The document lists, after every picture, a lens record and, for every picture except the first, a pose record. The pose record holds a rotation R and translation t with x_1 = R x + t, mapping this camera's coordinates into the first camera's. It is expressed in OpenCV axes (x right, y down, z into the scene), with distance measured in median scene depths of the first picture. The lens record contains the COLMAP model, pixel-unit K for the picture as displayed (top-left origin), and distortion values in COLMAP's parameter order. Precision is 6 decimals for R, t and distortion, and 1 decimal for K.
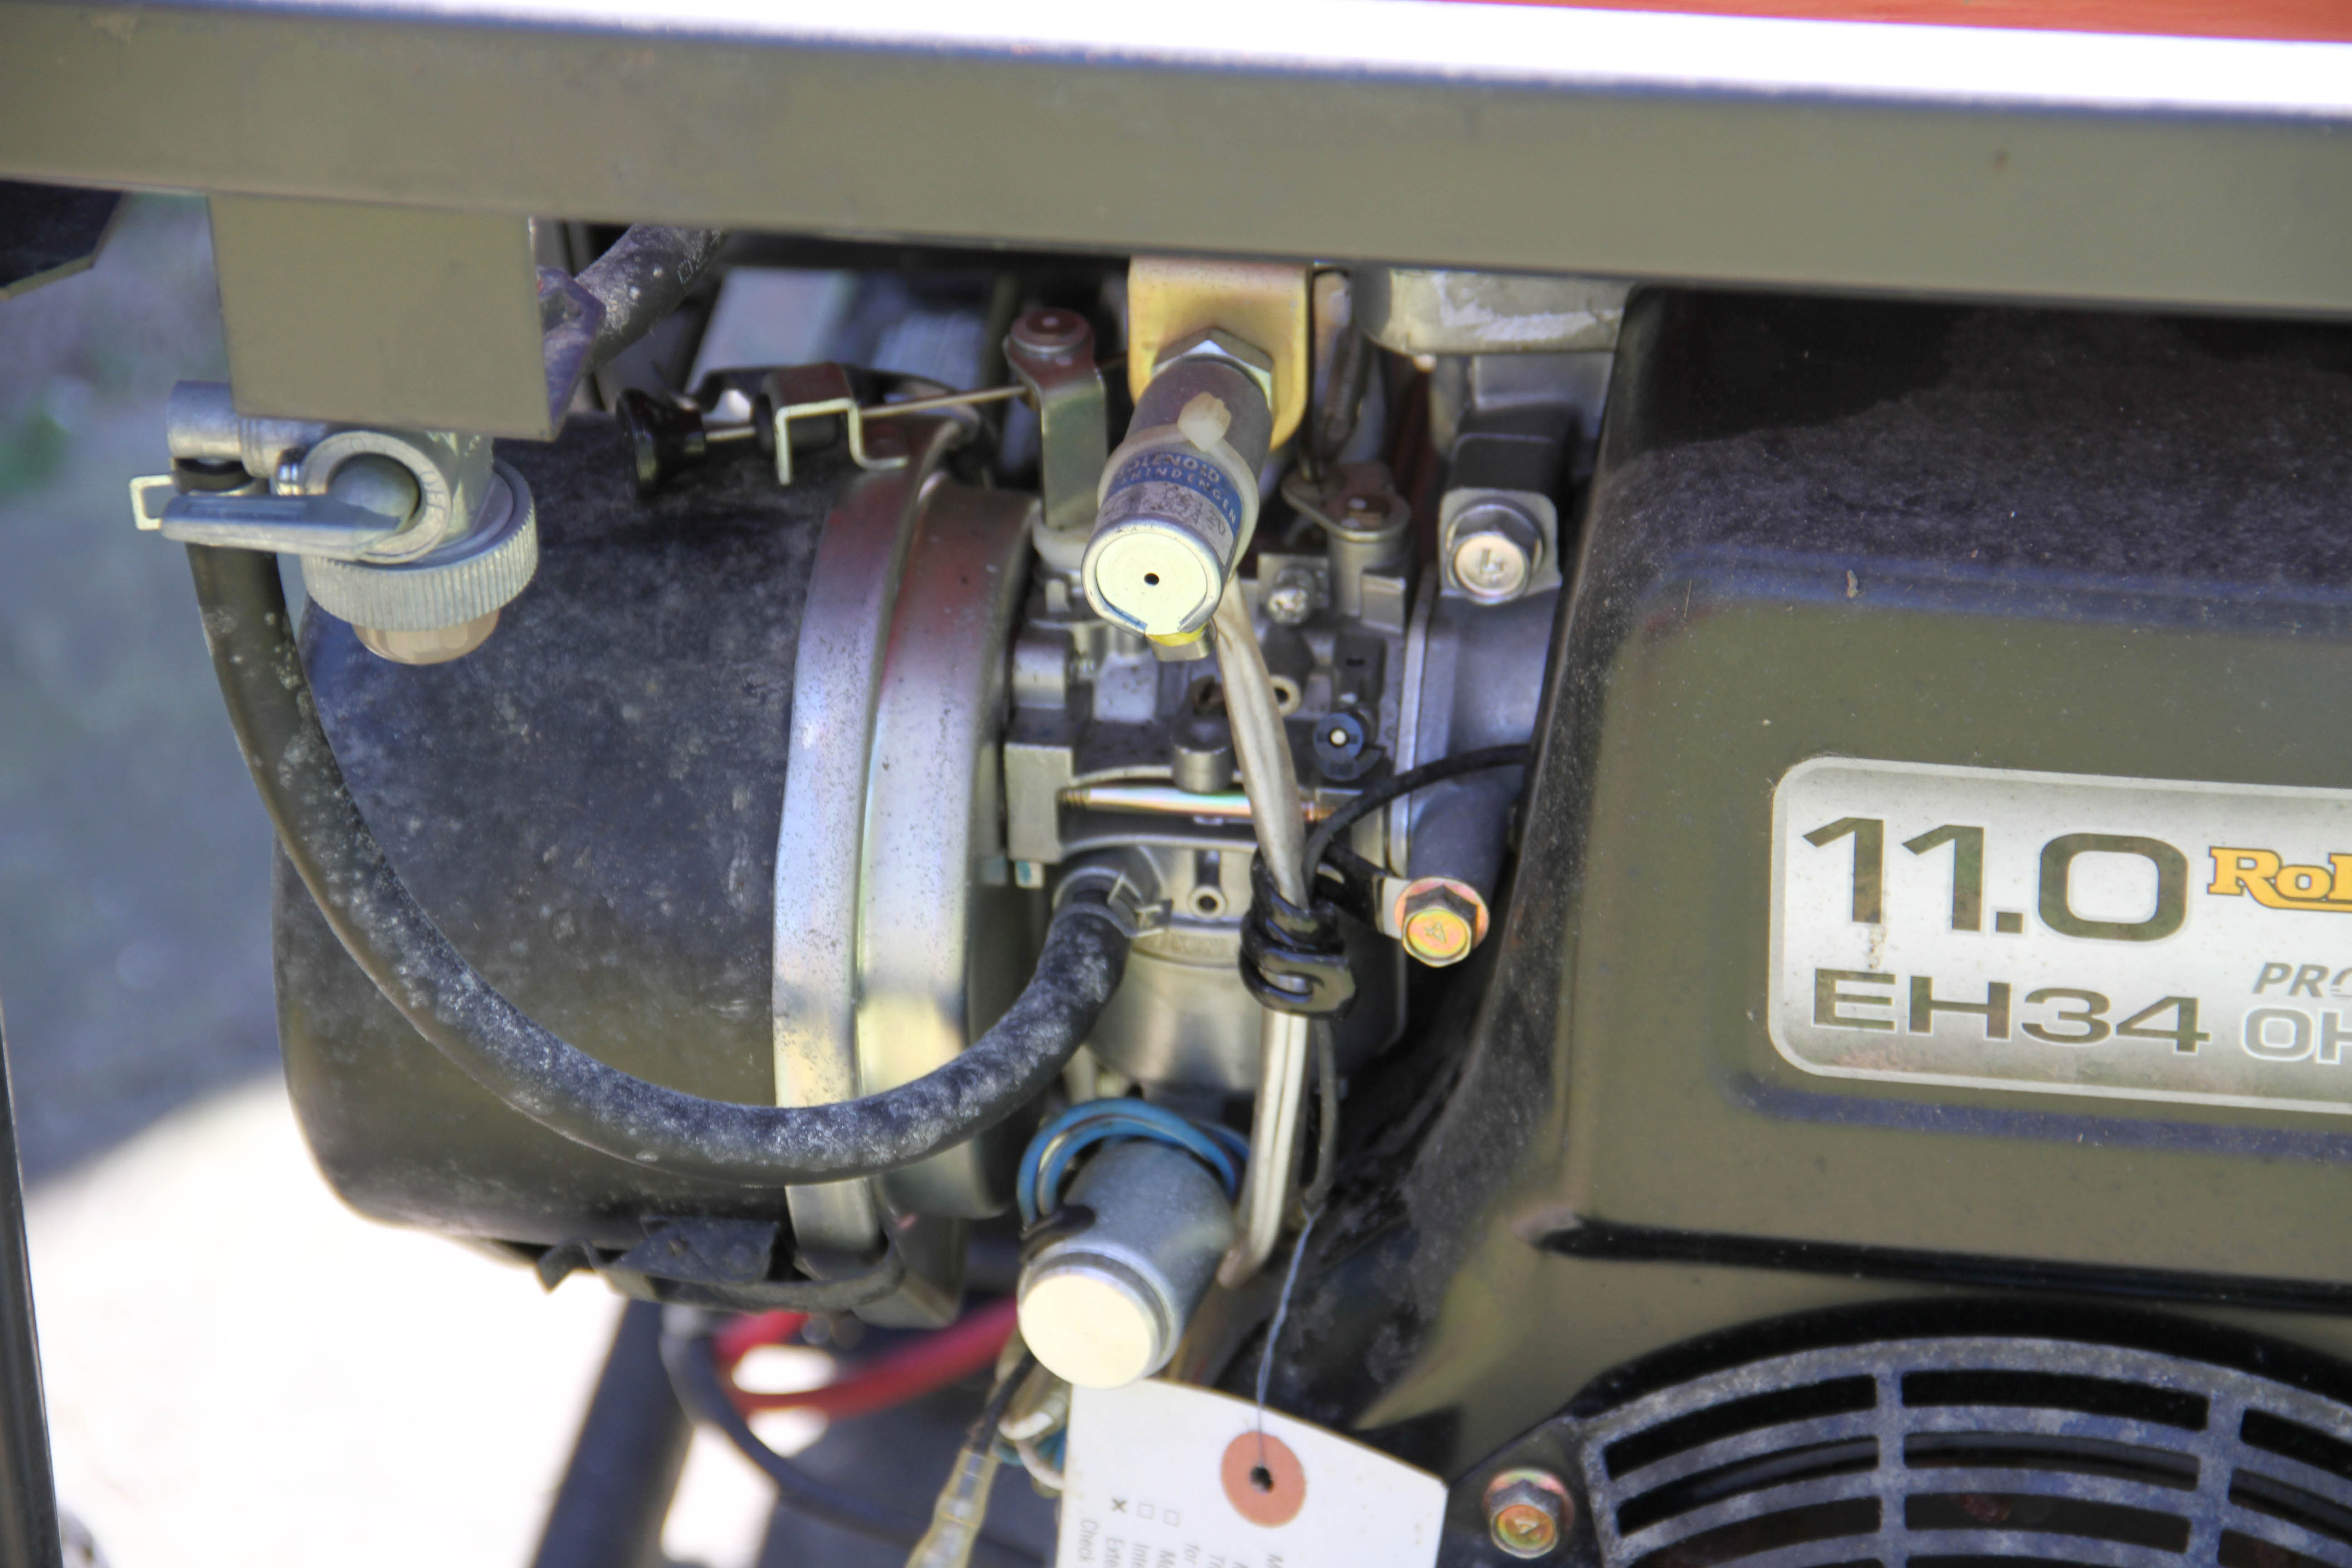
lens RADIAL K [[8173.7, 0, 1176.0], [0, 8173.7, 784.0], [0, 0, 1]] dist [0.568135, -1.130162]
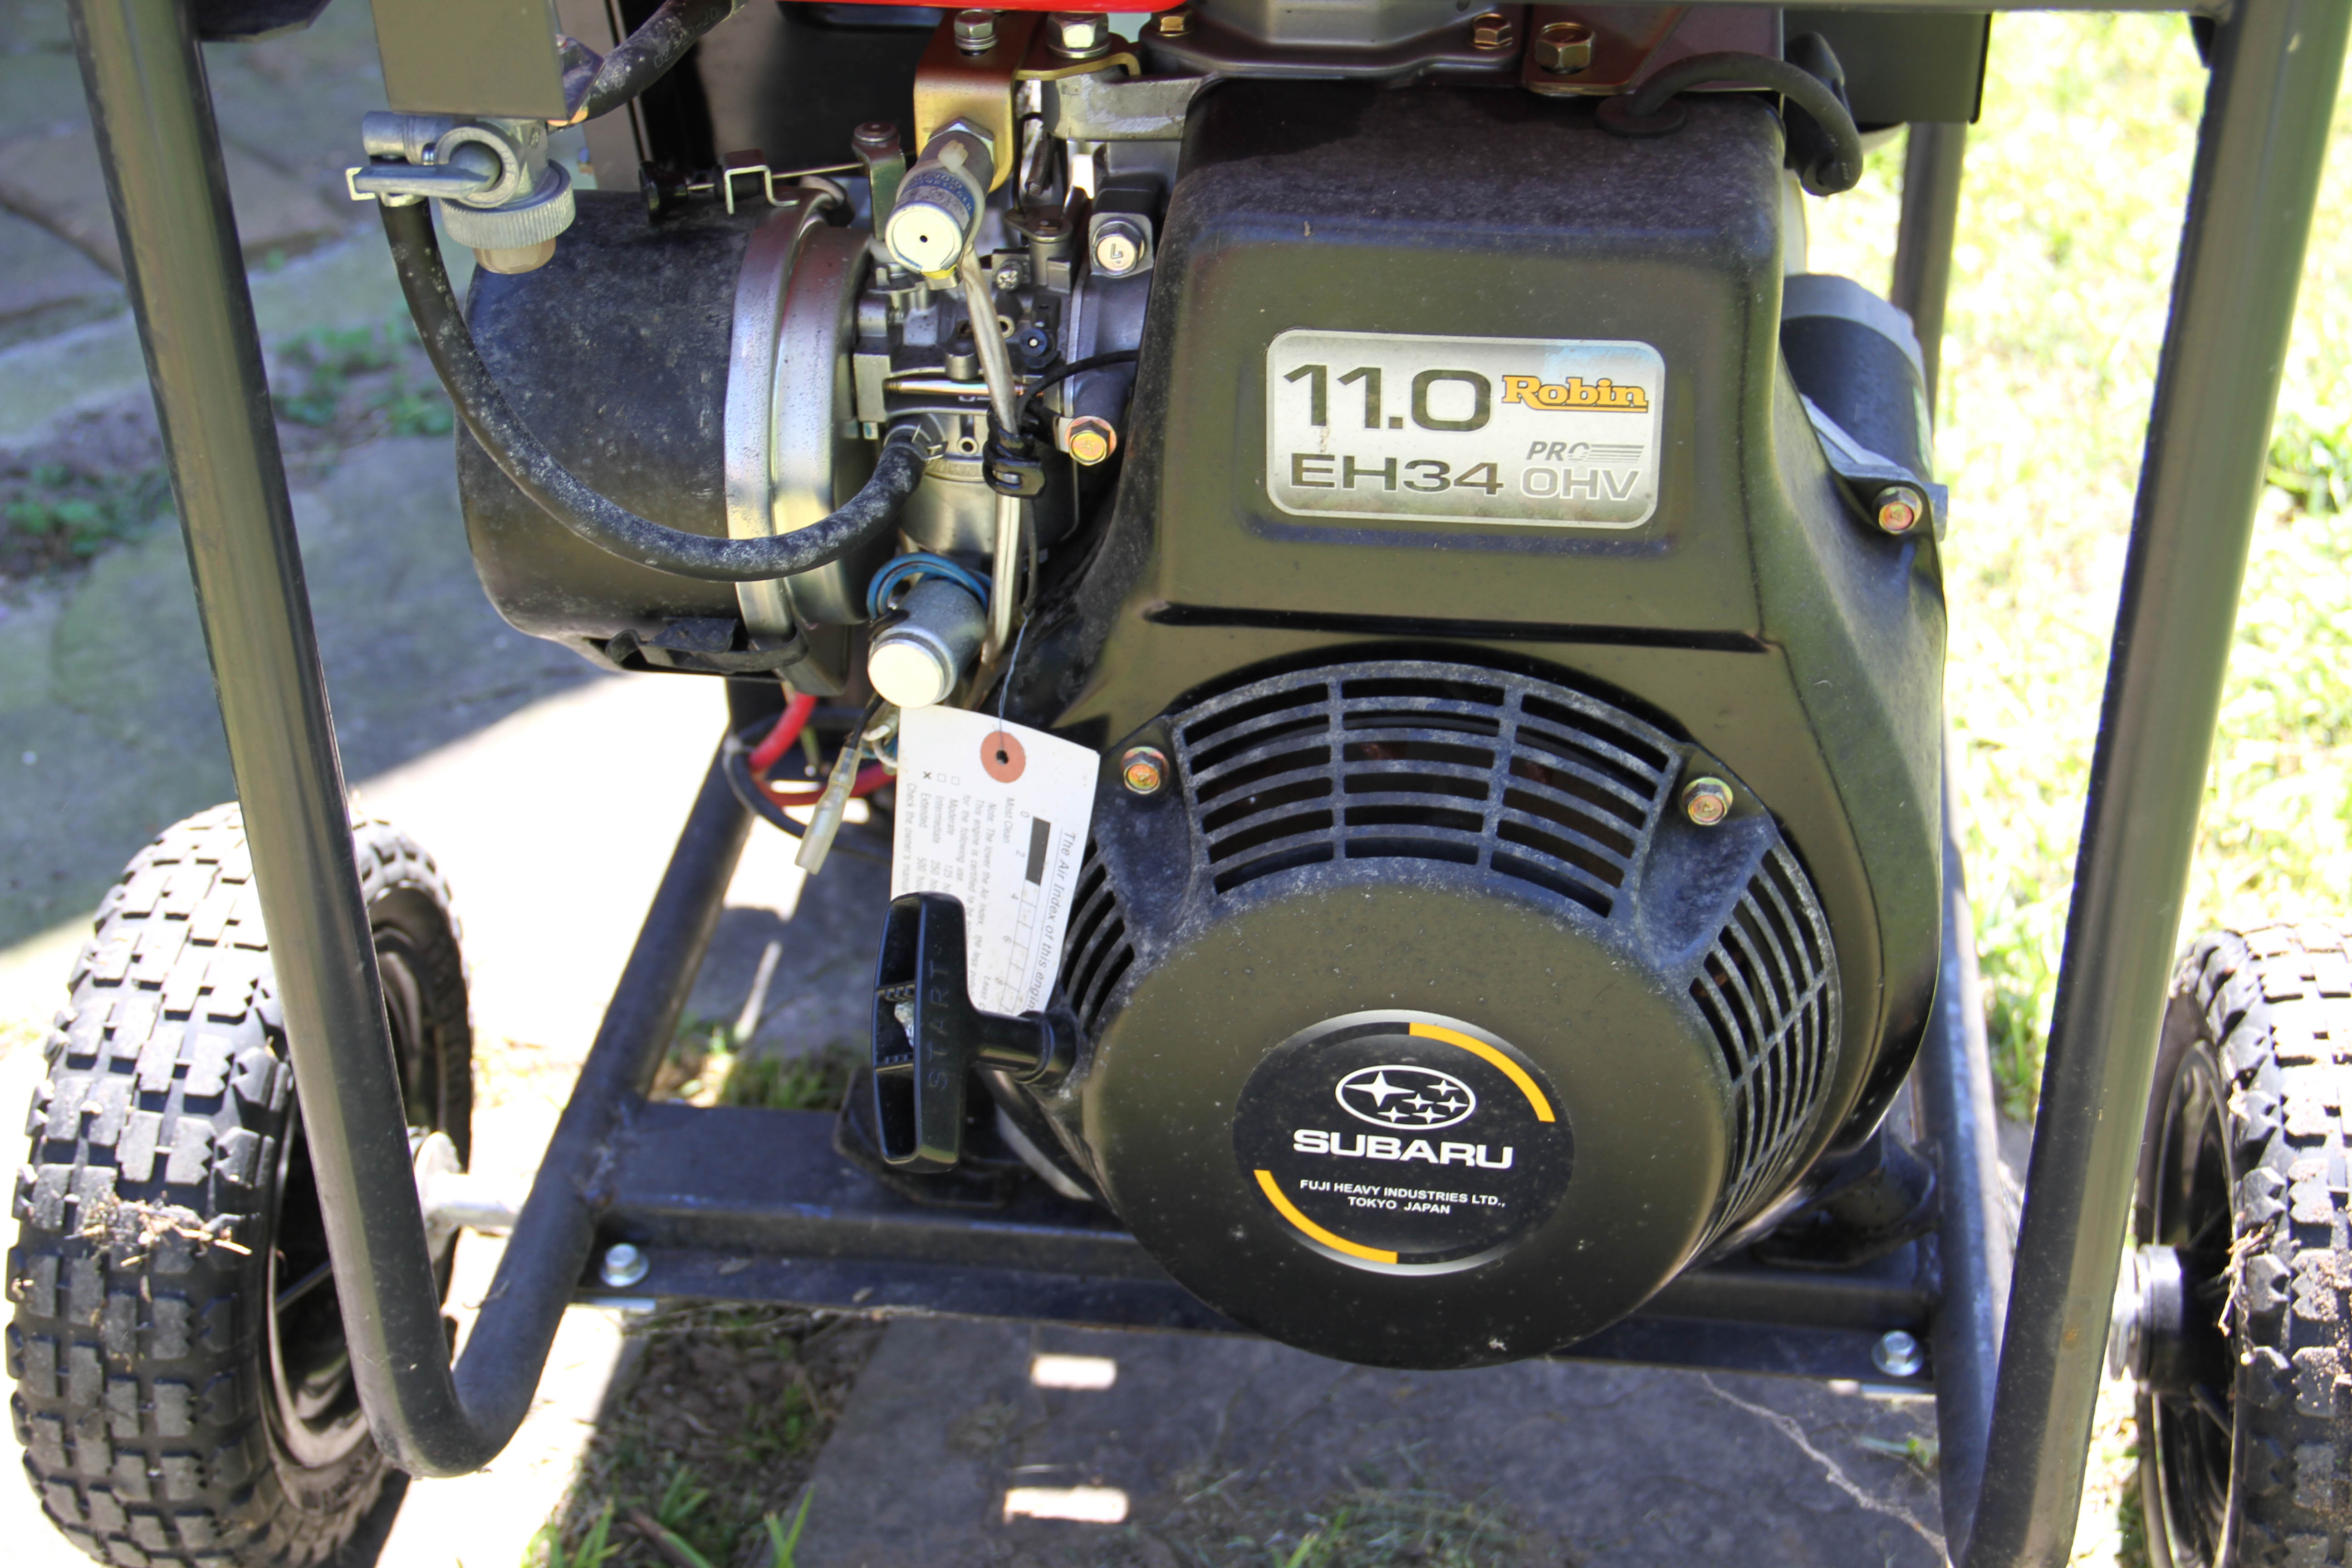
lens RADIAL K [[3655.7, 0, 1176.0], [0, 3655.7, 784.0], [0, 0, 1]] dist [0.016091, 0.048809]
pose [[0.999352, -0.015196, 0.032635, 0.023593], [0.014231, 0.999461, 0.029578, 0.069508], [-0.033067, -0.029094, 0.999030, 0.178174]]
